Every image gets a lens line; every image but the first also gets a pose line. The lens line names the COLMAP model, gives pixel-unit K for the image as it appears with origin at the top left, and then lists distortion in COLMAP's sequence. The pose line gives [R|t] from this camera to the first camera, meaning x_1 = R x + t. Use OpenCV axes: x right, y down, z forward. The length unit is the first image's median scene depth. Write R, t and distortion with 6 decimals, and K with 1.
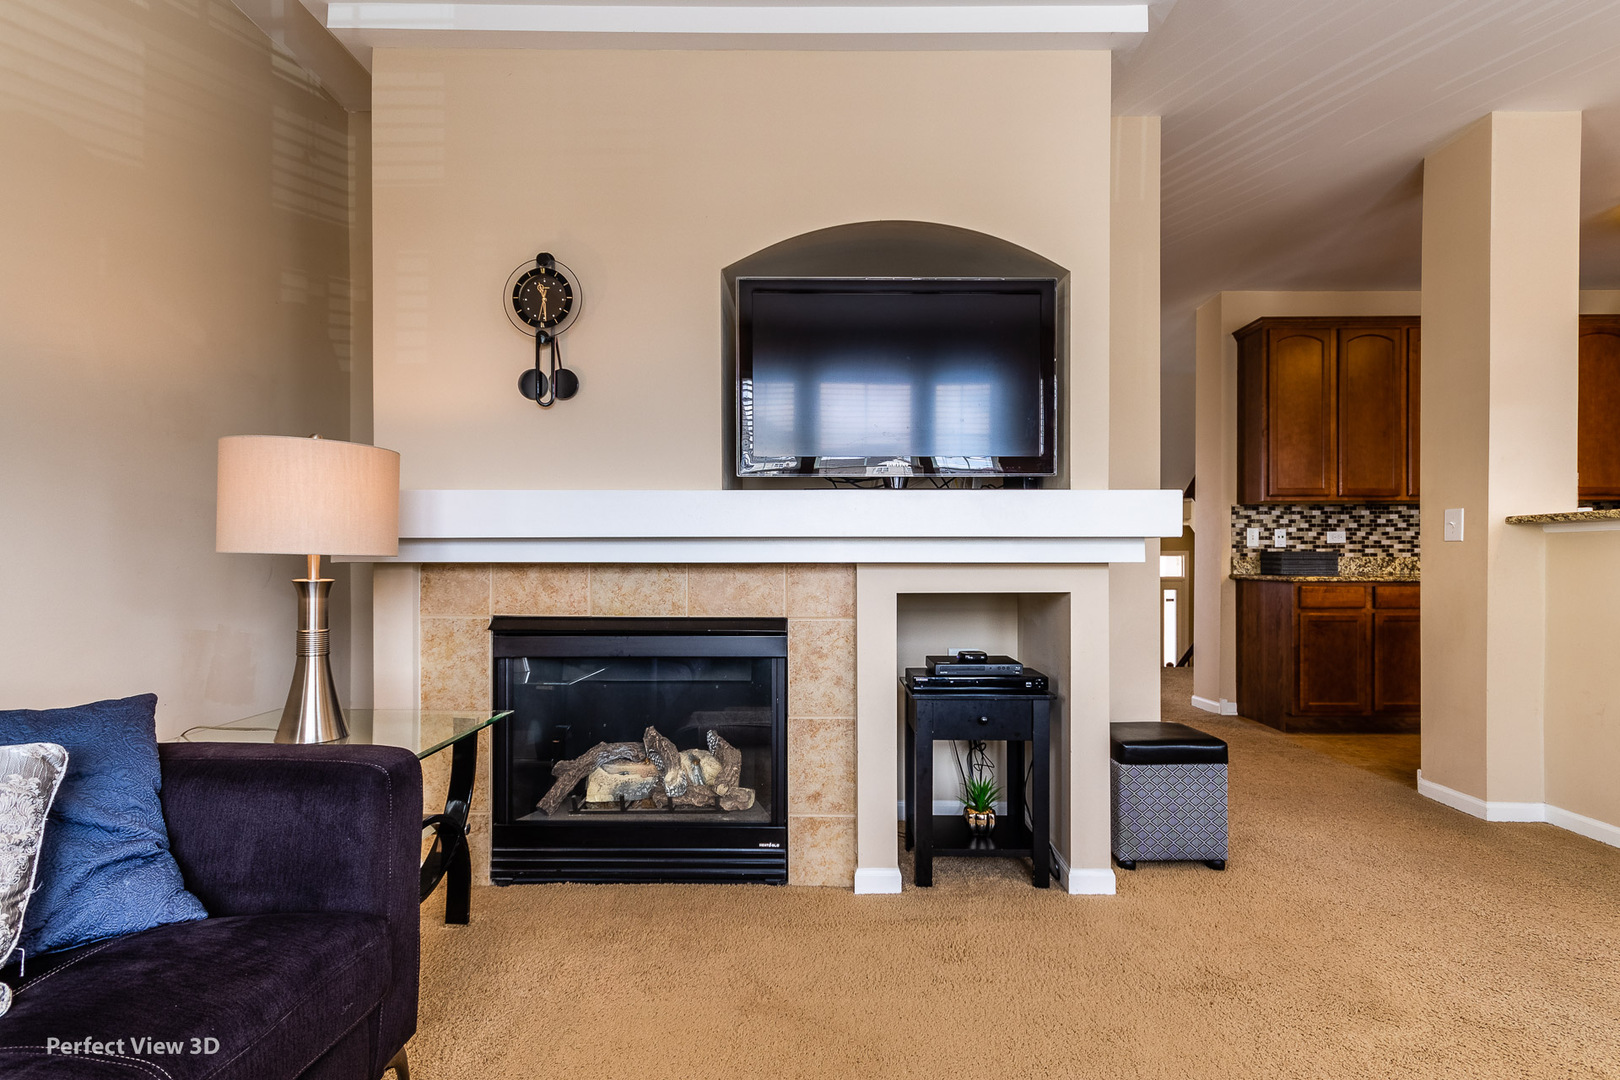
lens RADIAL K [[760.8, 0, 808.2], [0, 760.8, 563.9], [0, 0, 1]] dist [0.003181, 0.000971]
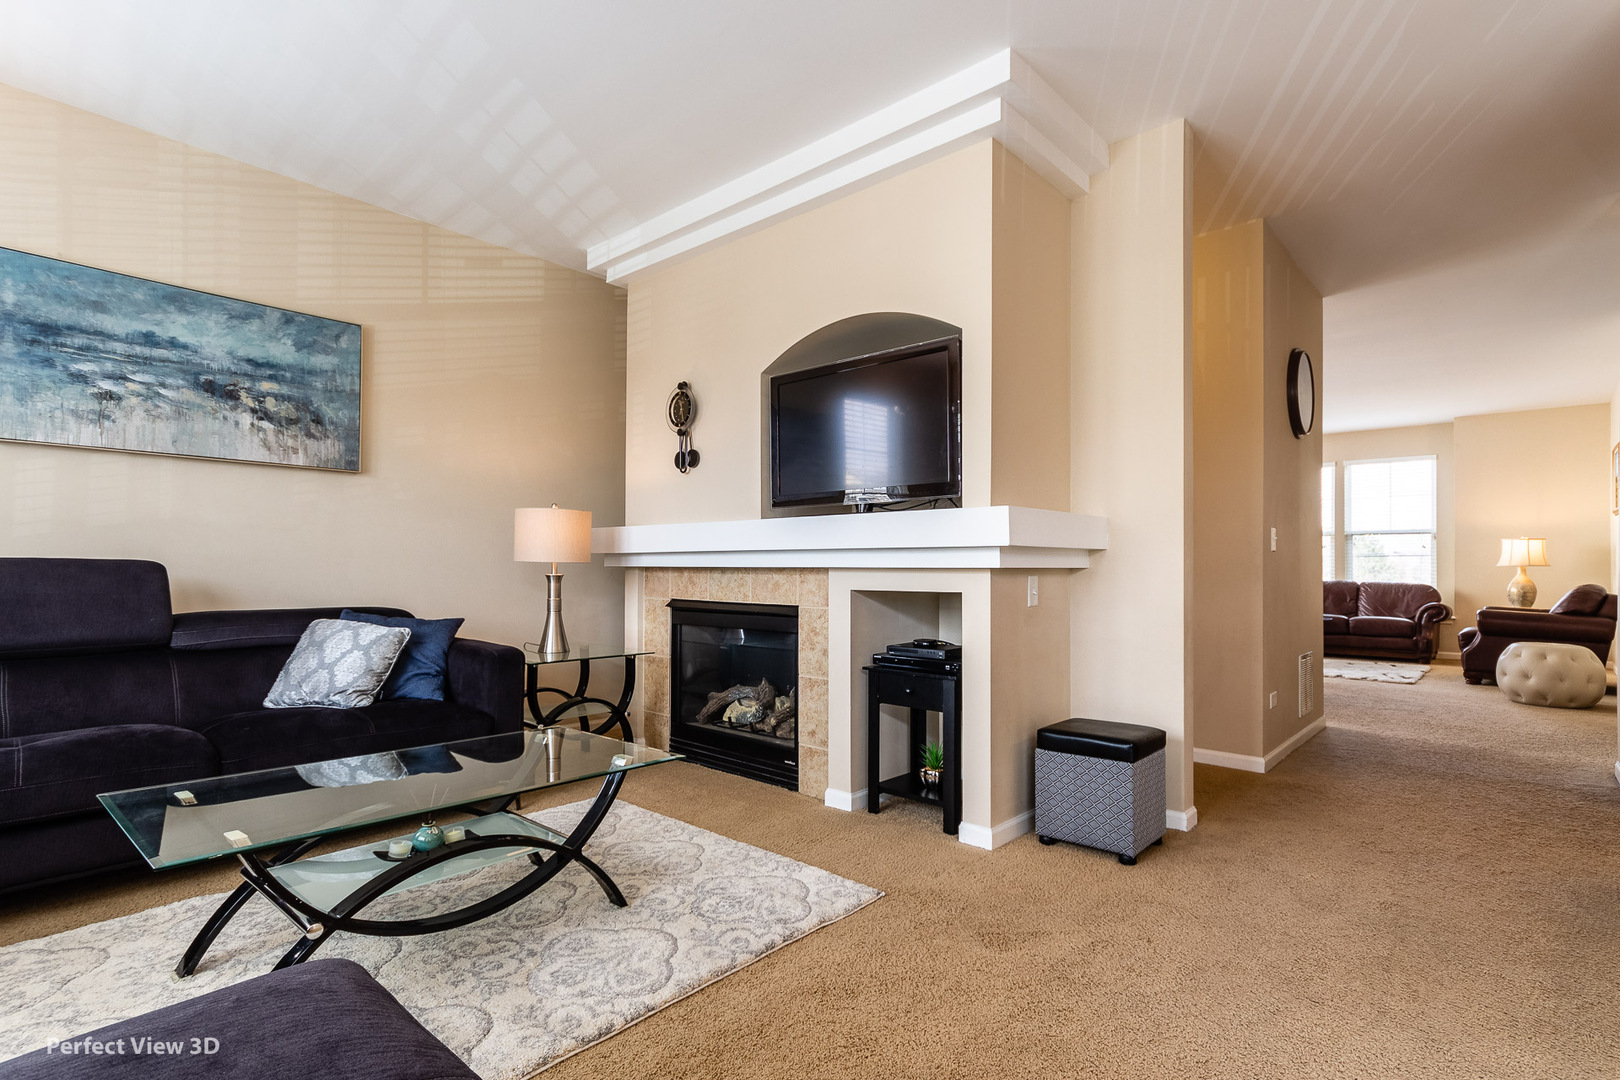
lens RADIAL K [[760.8, 0, 808.2], [0, 760.8, 563.9], [0, 0, 1]] dist [0.003181, 0.000971]
pose [[0.754920, -0.000105, -0.655816, 0.936694], [-0.007490, 0.999933, -0.008782, 0.004399], [0.655774, 0.011542, 0.754869, -0.075713]]
